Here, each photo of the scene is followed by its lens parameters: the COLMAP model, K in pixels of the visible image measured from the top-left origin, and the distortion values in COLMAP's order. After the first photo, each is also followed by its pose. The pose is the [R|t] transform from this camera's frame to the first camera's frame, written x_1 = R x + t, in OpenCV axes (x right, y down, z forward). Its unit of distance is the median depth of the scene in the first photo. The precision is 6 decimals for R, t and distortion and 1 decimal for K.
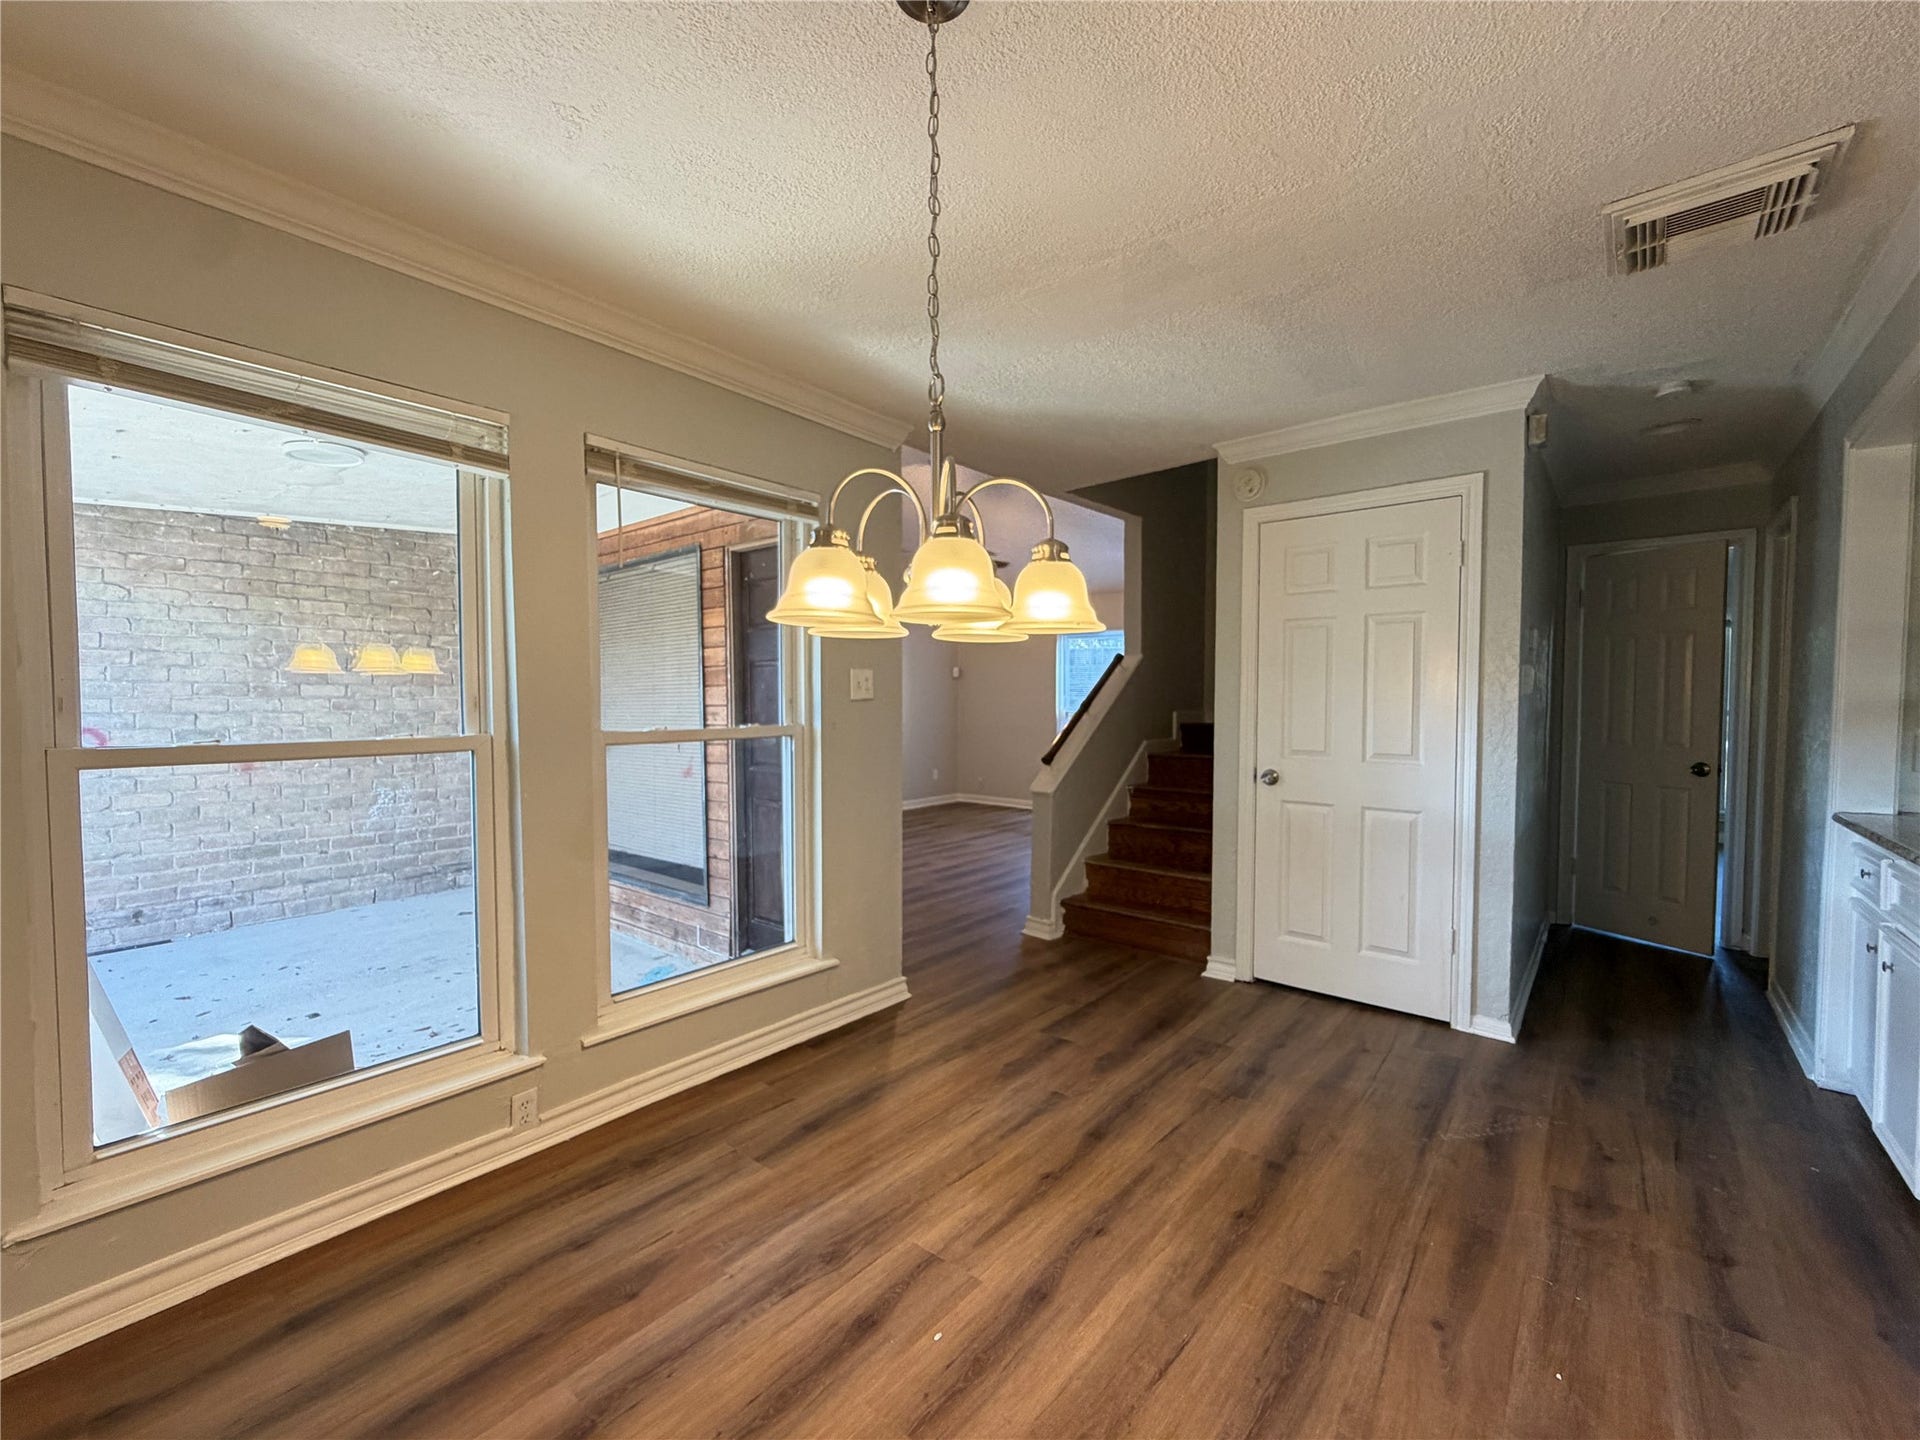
lens RADIAL K [[796.5, 0, 959.0], [0, 796.5, 725.5], [0, 0, 1]] dist [-0.000346, -0.000371]
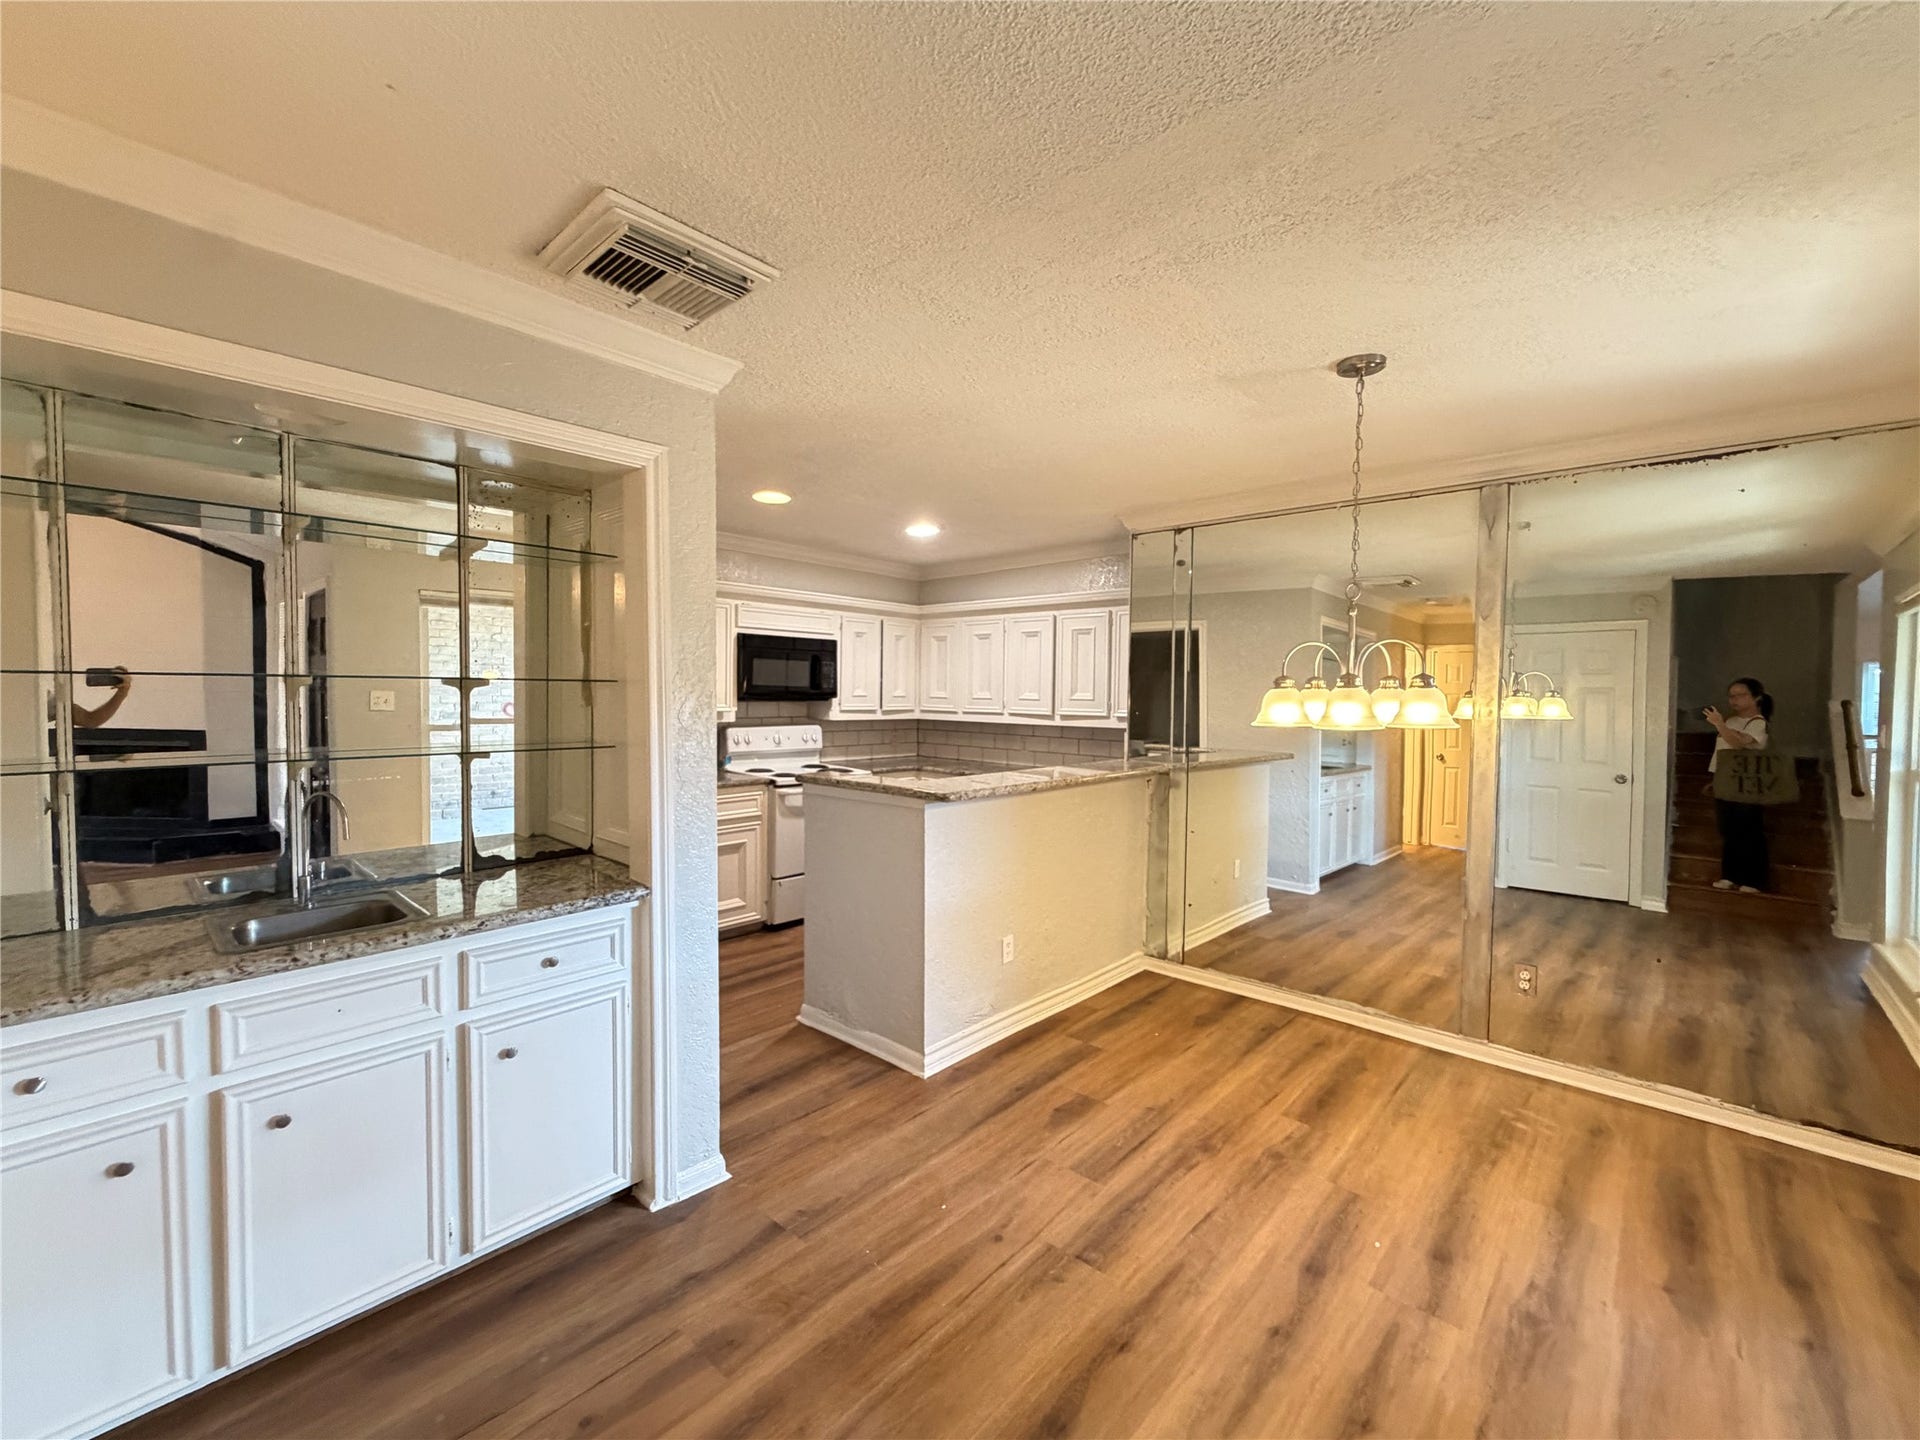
lens RADIAL K [[796.5, 0, 960.7], [0, 796.5, 726.8], [0, 0, 1]] dist [-0.000346, -0.000371]
pose [[-0.998985, -0.010849, 0.043724, 0.320395], [-0.007667, 0.997353, 0.072309, -0.099745], [-0.044393, 0.071900, -0.996423, 1.178472]]
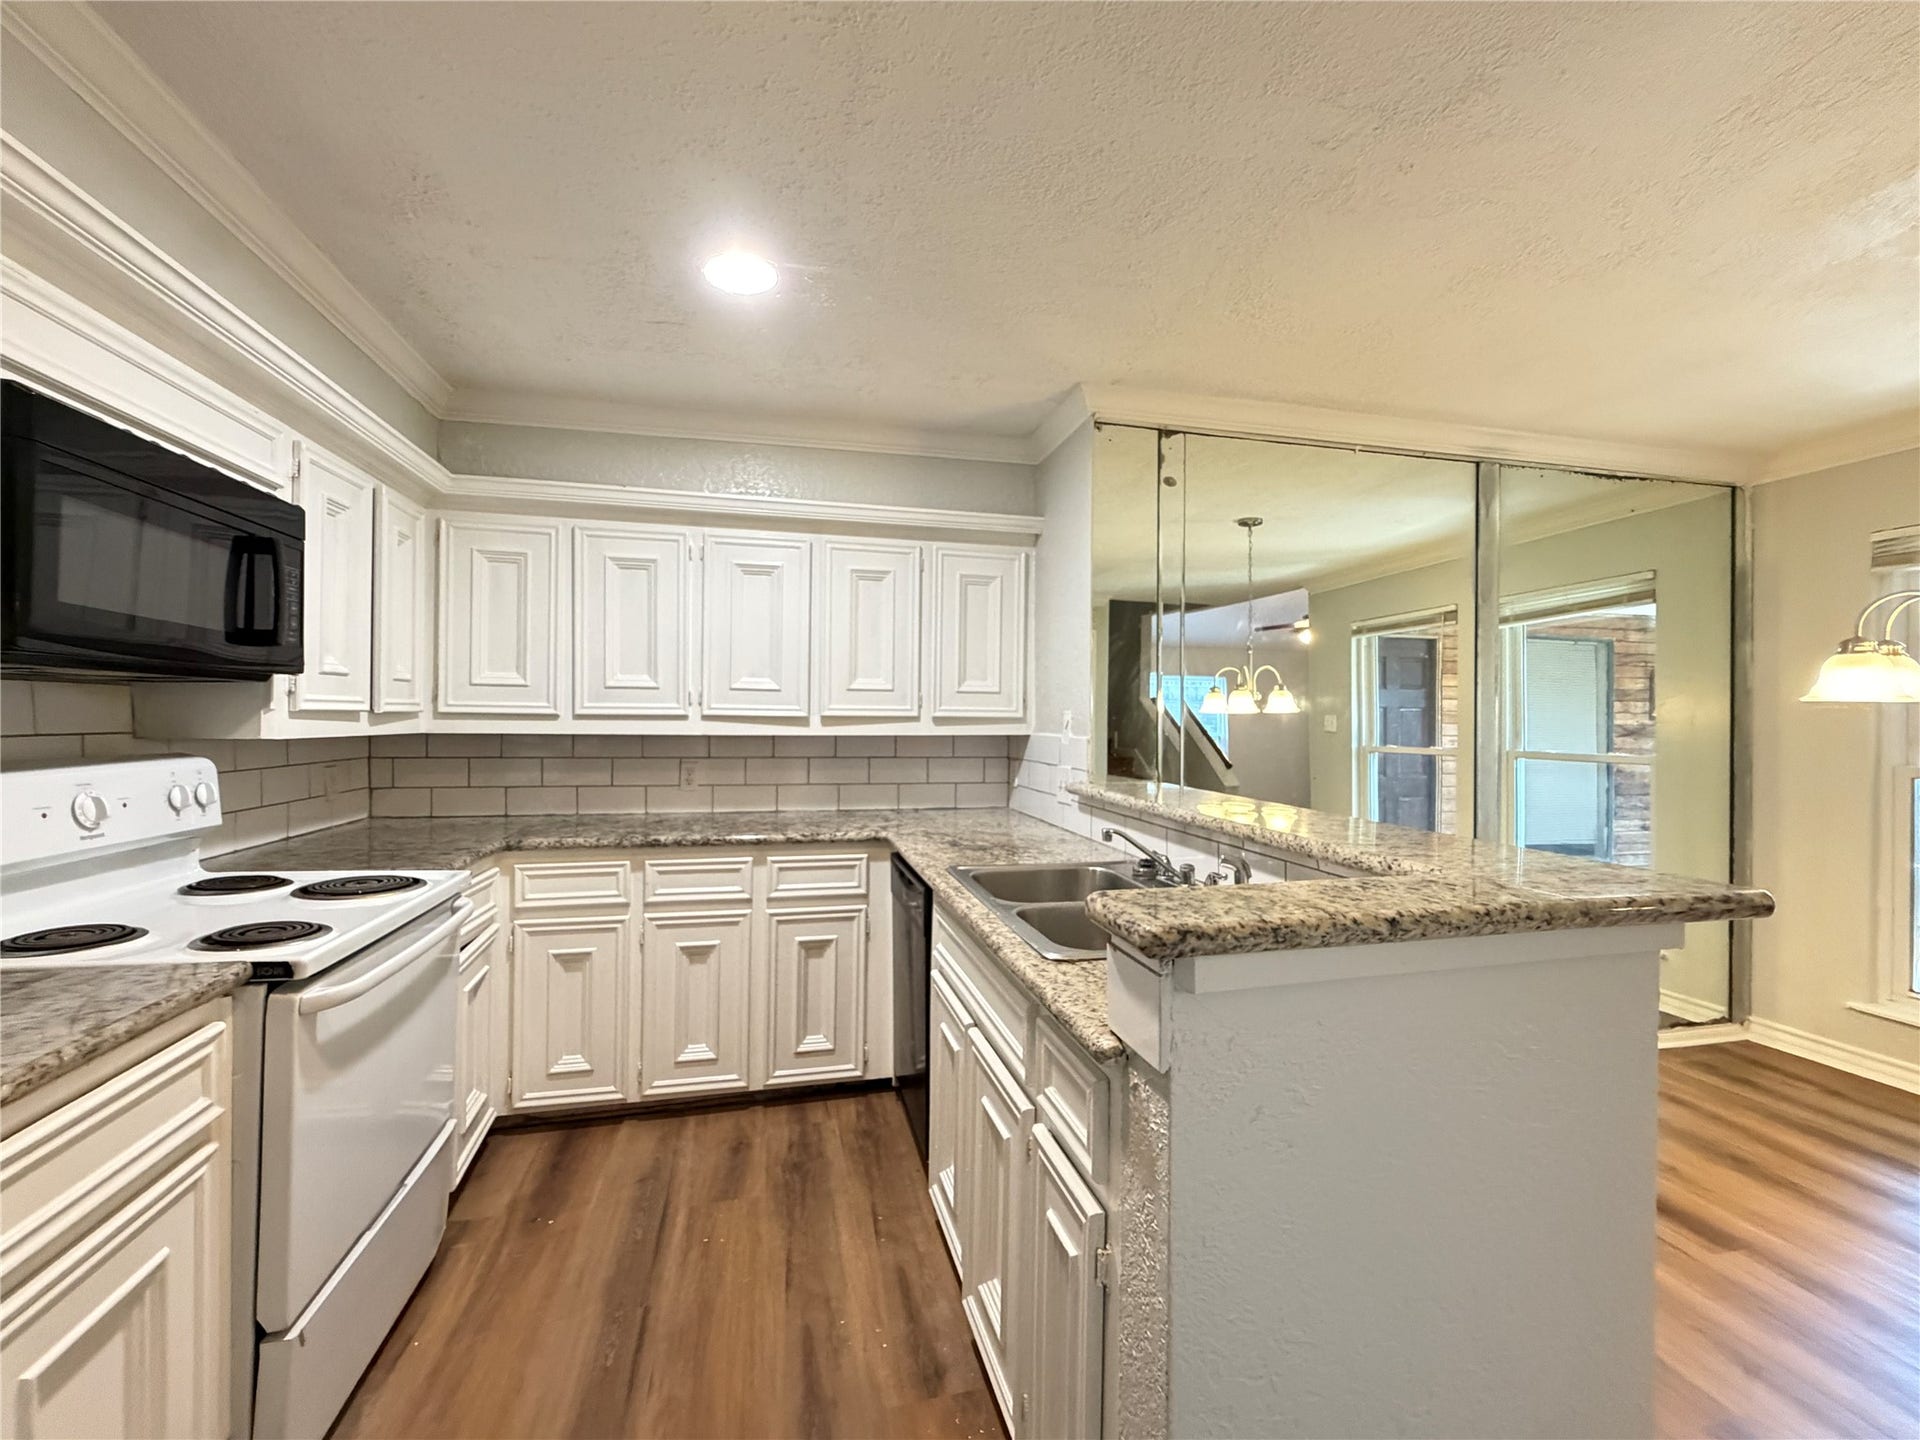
lens RADIAL K [[796.5, 0, 959.9], [0, 796.5, 724.7], [0, 0, 1]] dist [-0.000346, -0.000371]
pose [[-0.600507, 0.006443, -0.799594, 0.865597], [-0.031514, 0.999000, 0.031717, -0.029371], [0.798998, 0.044245, -0.599703, 0.182799]]
